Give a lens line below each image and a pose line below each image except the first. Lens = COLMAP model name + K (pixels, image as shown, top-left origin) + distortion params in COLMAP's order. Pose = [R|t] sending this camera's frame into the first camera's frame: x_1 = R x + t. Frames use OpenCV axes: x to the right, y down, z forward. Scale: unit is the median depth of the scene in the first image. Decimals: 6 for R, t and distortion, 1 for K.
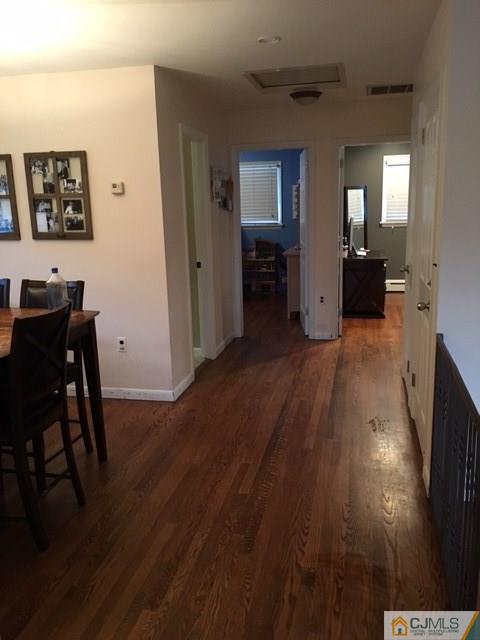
lens RADIAL K [[562.5, 0, 237.6], [0, 562.5, 319.6], [0, 0, 1]] dist [0.074044, -0.098654]
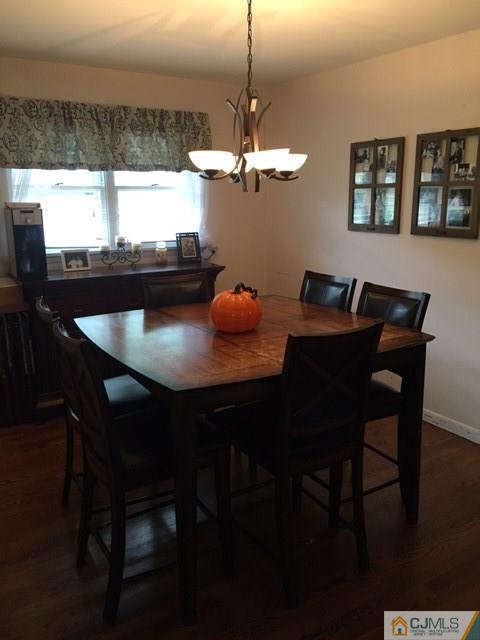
lens RADIAL K [[562.5, 0, 244.6], [0, 562.5, 318.8], [0, 0, 1]] dist [0.074044, -0.098654]
pose [[0.734270, 0.166017, -0.658244, 0.047797], [-0.155065, 0.985018, 0.075458, -0.041129], [0.660910, 0.046665, 0.749013, 0.192626]]
